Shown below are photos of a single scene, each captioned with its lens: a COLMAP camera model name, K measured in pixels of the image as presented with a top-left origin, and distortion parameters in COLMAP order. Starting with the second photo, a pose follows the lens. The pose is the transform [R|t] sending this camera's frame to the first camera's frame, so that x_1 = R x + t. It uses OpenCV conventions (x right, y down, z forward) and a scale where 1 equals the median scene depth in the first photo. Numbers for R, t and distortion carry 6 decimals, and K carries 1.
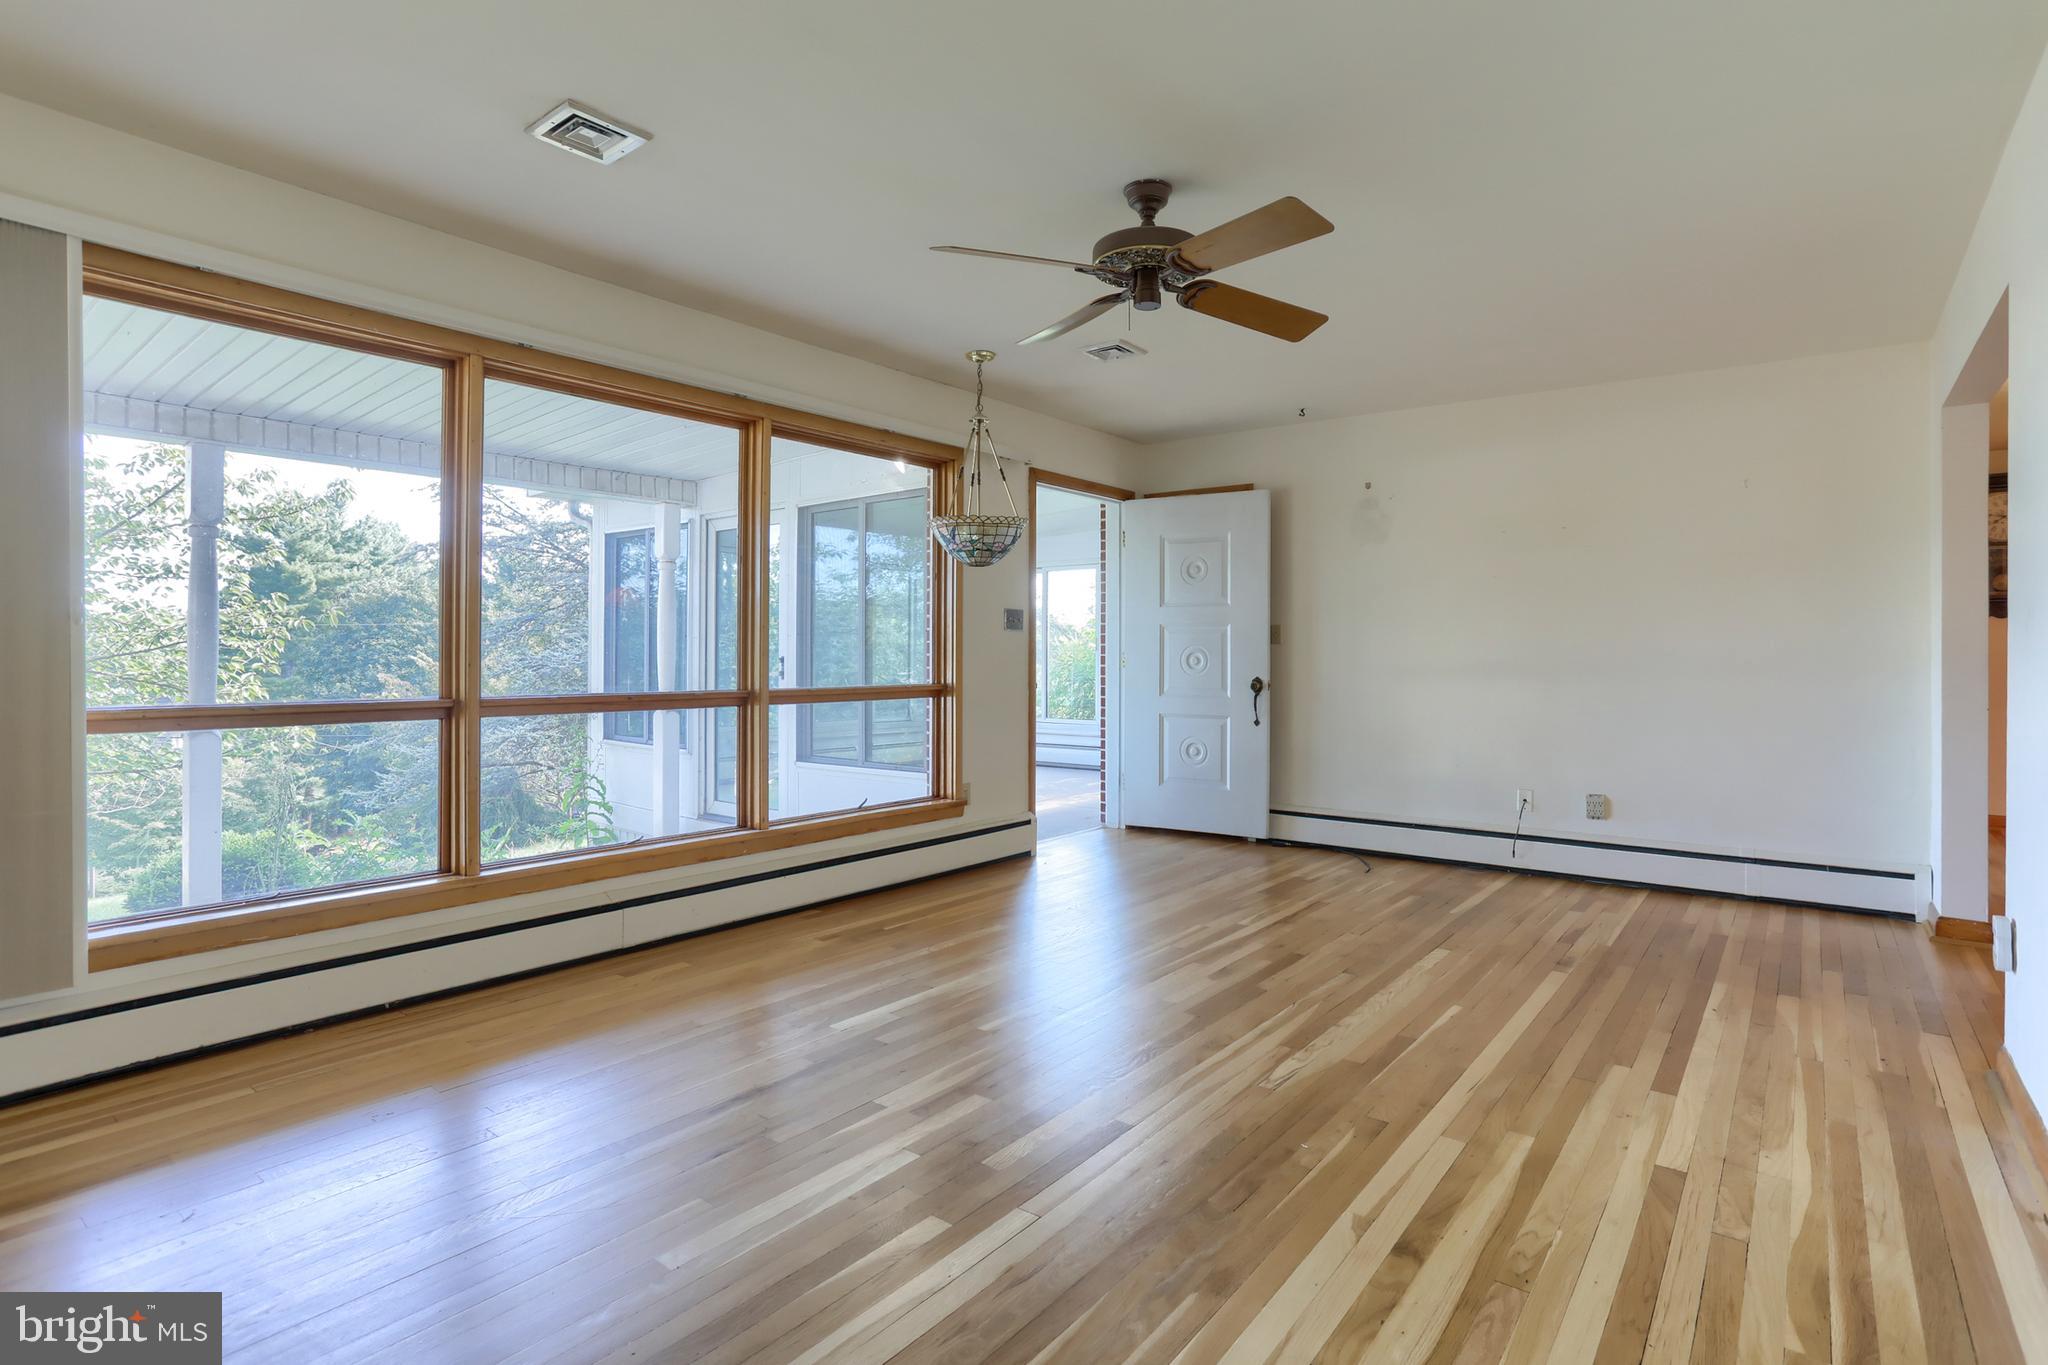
lens RADIAL K [[1022.5, 0, 1034.2], [0, 1022.5, 651.5], [0, 0, 1]] dist [-0.054409, 0.031522]
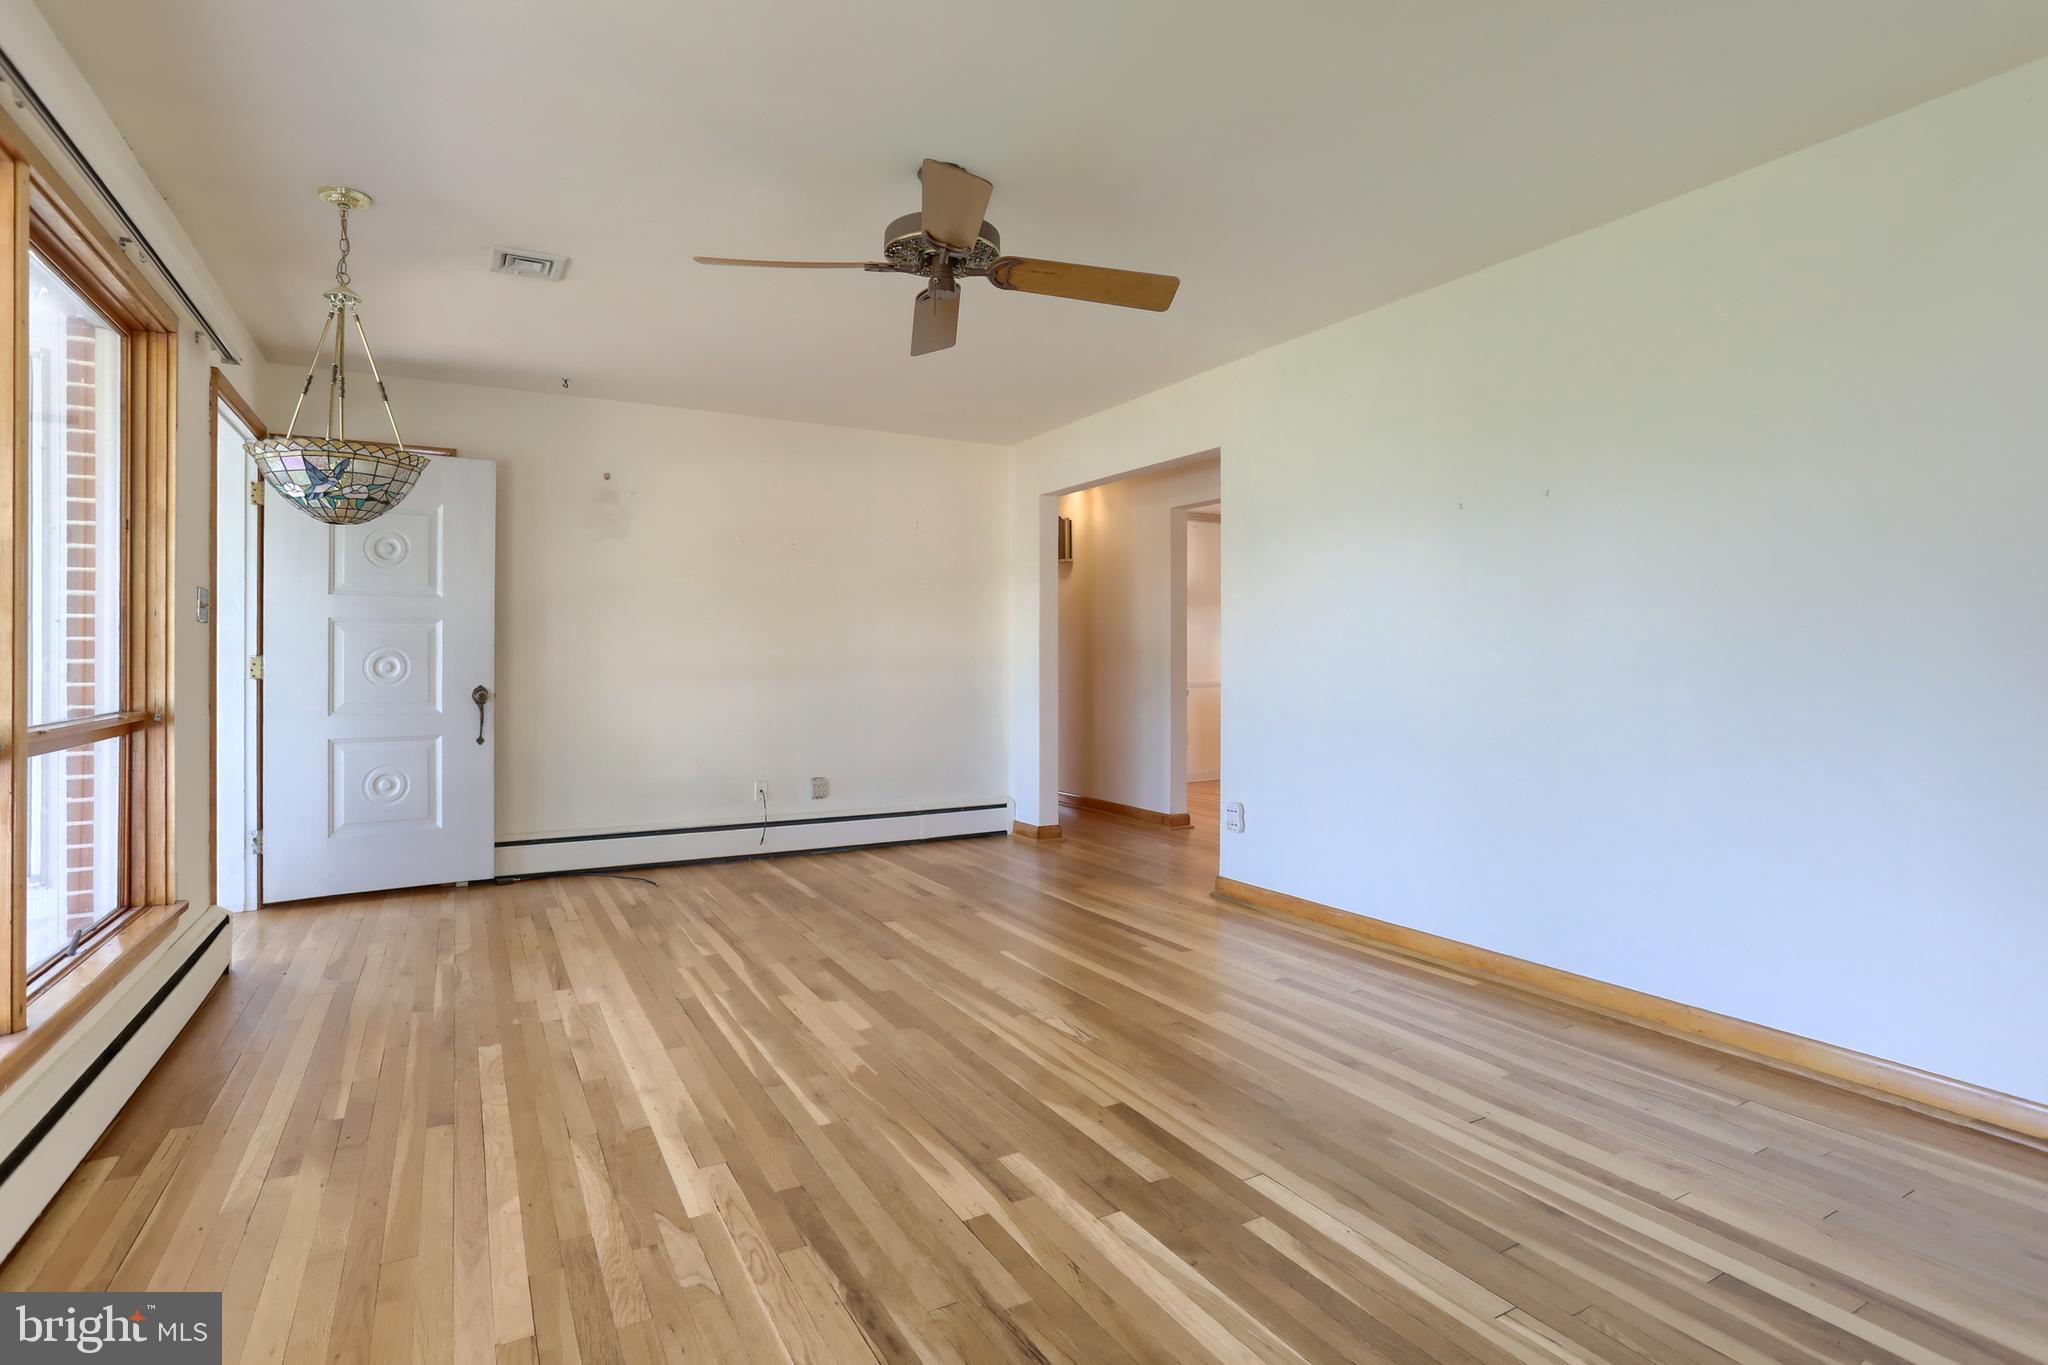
lens RADIAL K [[1022.5, 0, 1034.2], [0, 1022.5, 651.5], [0, 0, 1]] dist [-0.054409, 0.031522]
pose [[0.378853, 0.001844, 0.925455, -0.748510], [0.000472, 0.999998, -0.002186, -0.000739], [-0.925457, 0.001265, 0.378851, 0.556442]]
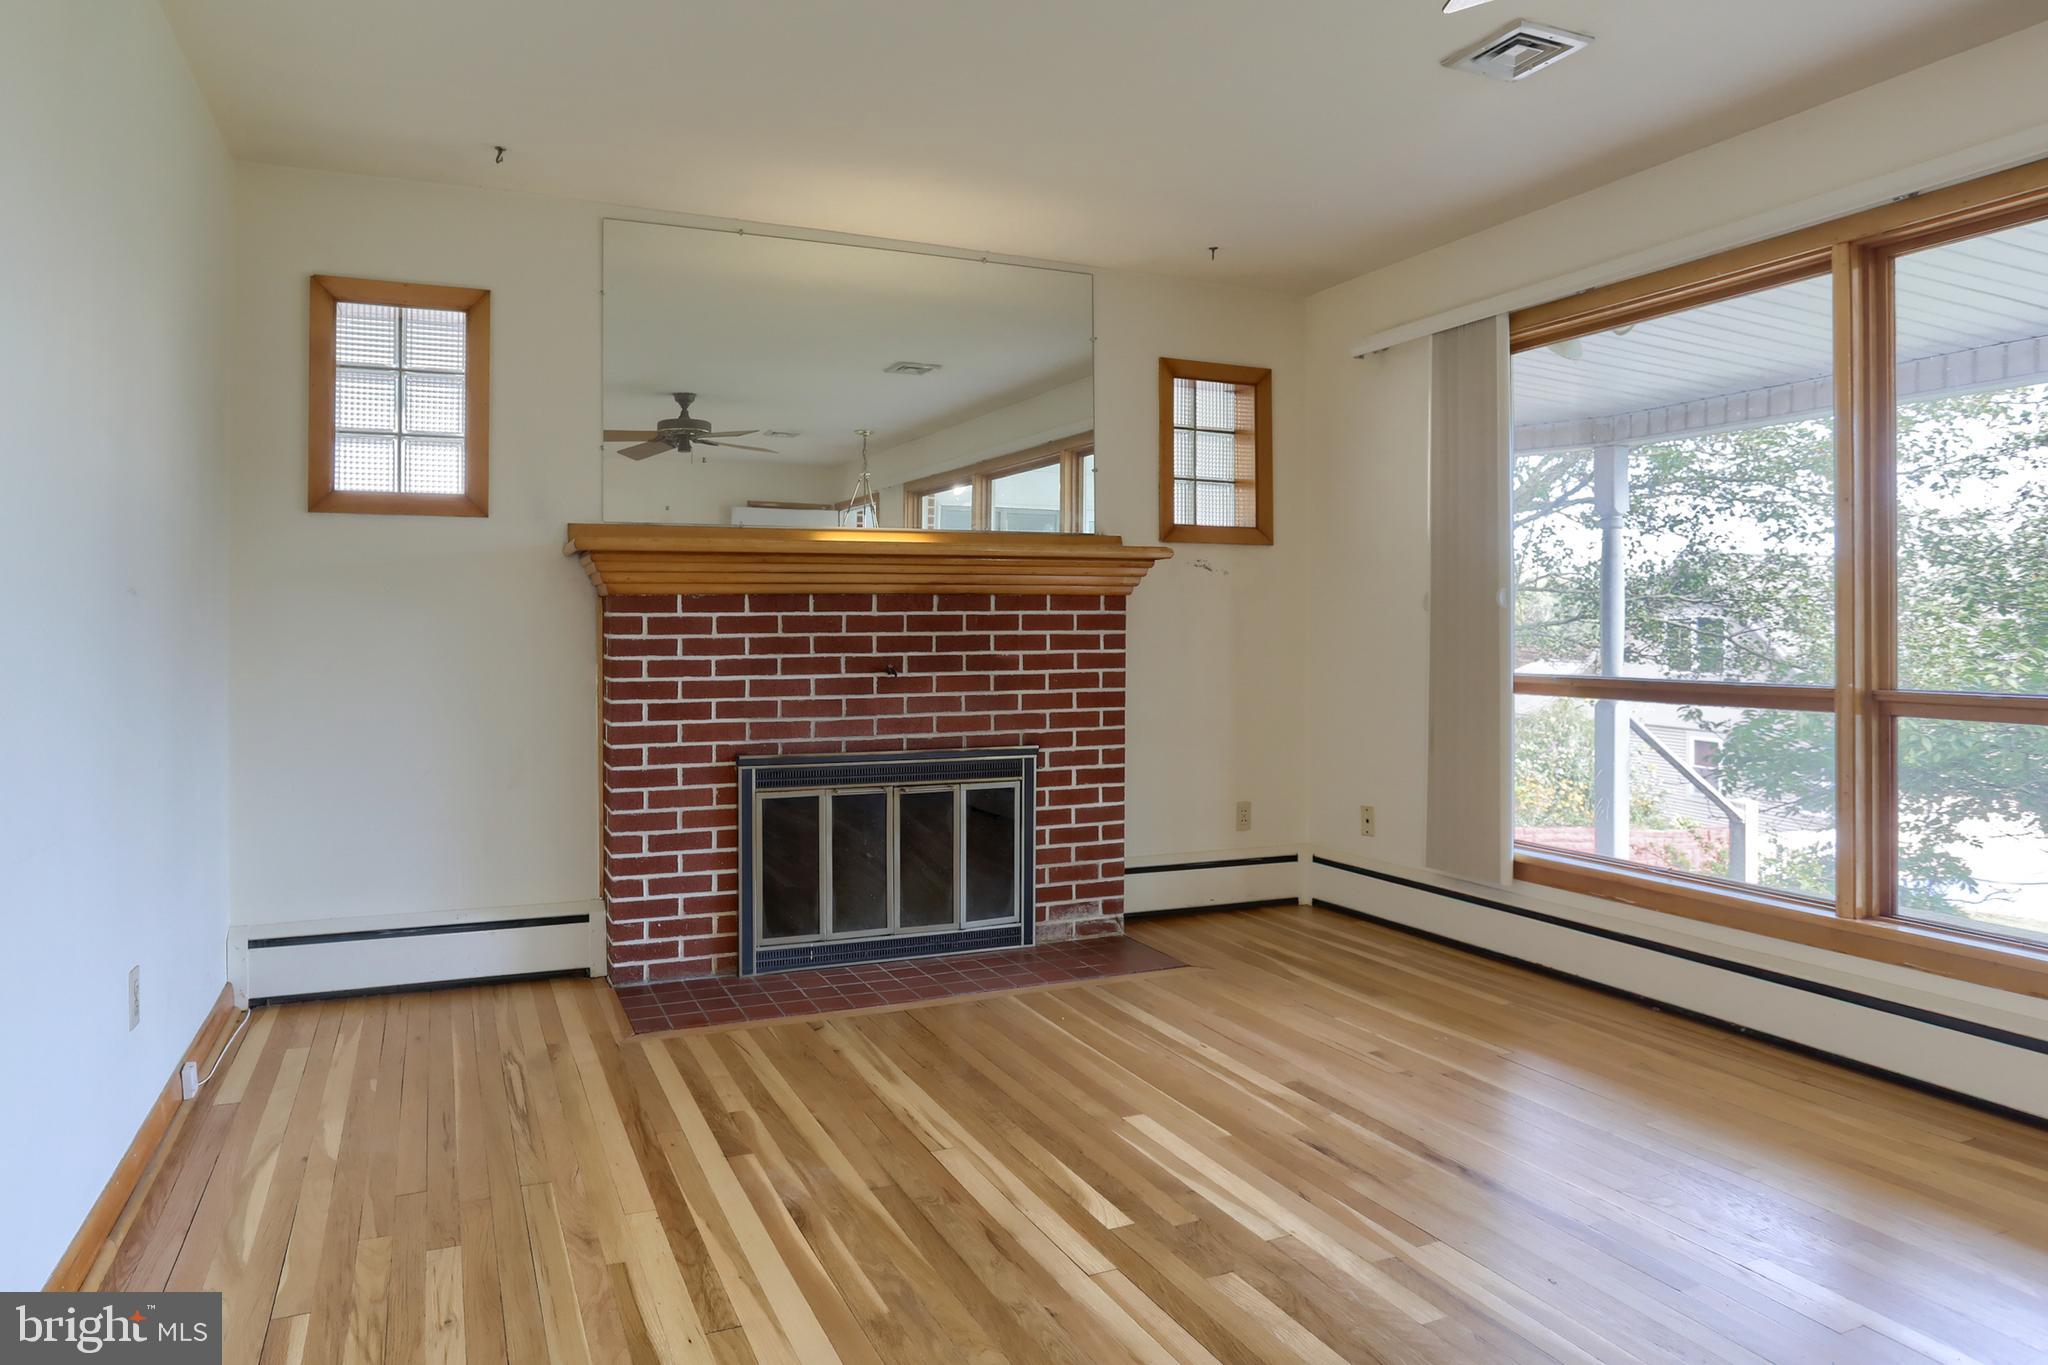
lens RADIAL K [[1202.1, 0, 908.4], [0, 1202.1, 637.2], [0, 0, 1]] dist [-0.076140, 0.048452]
pose [[-0.508870, 0.002052, -0.860841, 0.654957], [0.000023, 0.999997, 0.002370, 0.005440], [0.860843, 0.001186, -0.508869, 0.943807]]
